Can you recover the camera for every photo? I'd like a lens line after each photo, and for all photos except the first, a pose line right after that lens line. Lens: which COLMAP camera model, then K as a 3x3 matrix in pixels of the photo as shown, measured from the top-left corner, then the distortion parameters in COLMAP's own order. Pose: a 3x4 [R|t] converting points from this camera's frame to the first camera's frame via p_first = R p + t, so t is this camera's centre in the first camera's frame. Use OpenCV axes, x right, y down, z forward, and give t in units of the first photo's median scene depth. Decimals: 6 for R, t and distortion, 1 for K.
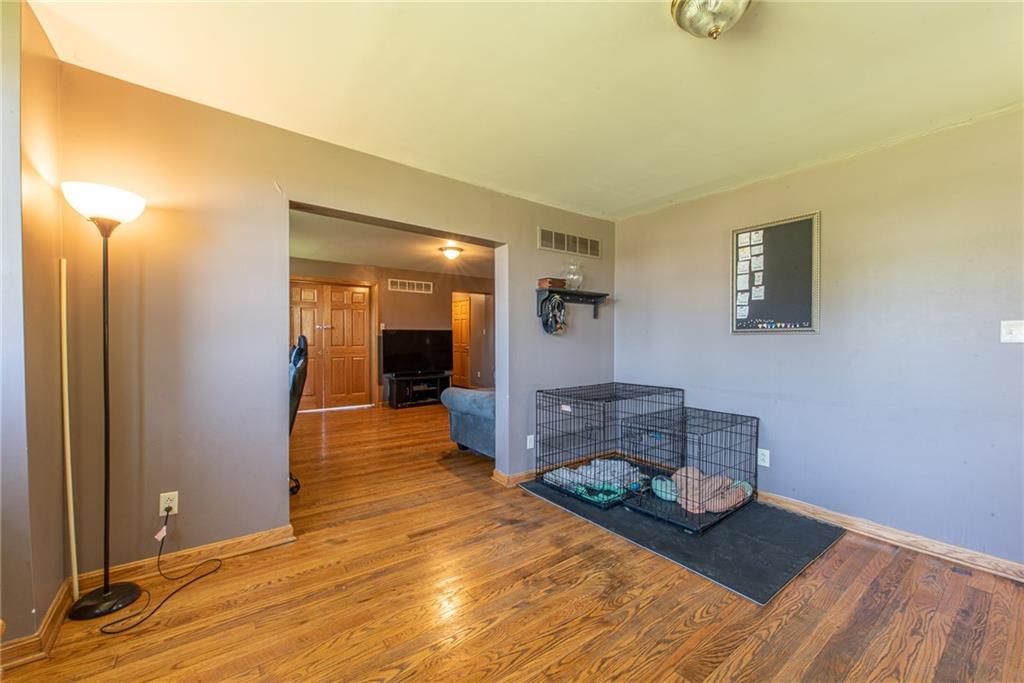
lens RADIAL K [[413.6, 0, 514.4], [0, 413.6, 343.7], [0, 0, 1]] dist [0.015225, -0.000780]
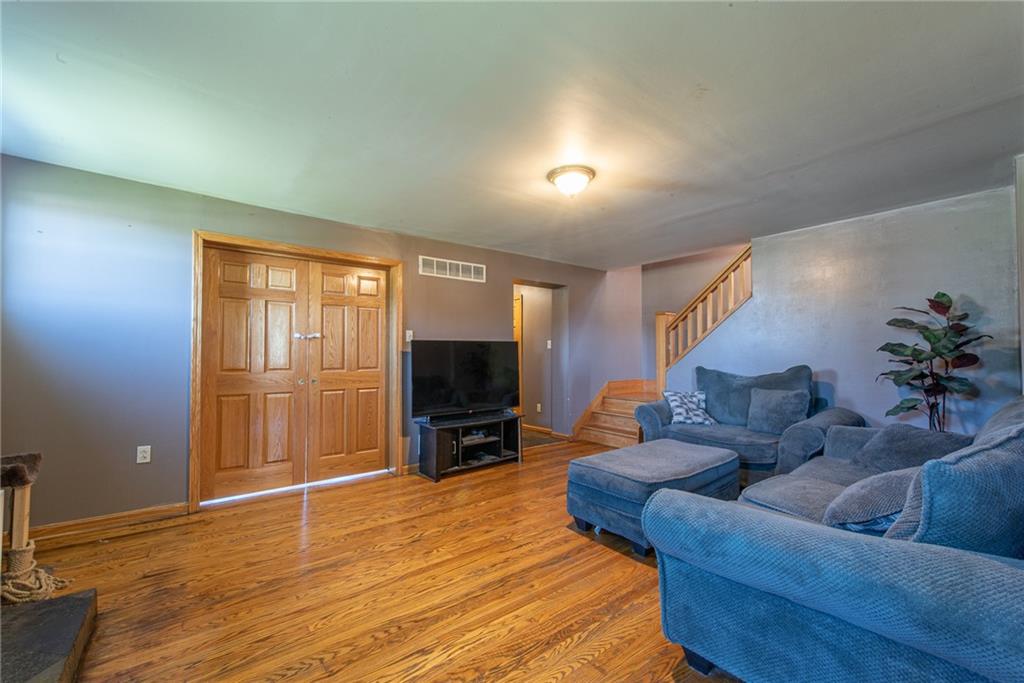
lens RADIAL K [[413.6, 0, 510.5], [0, 413.6, 342.0], [0, 0, 1]] dist [0.015225, -0.000780]
pose [[0.999714, -0.007664, 0.022650, -0.188542], [0.008629, 0.999045, -0.042822, -0.005823], [-0.022301, 0.043005, 0.998826, 0.411162]]
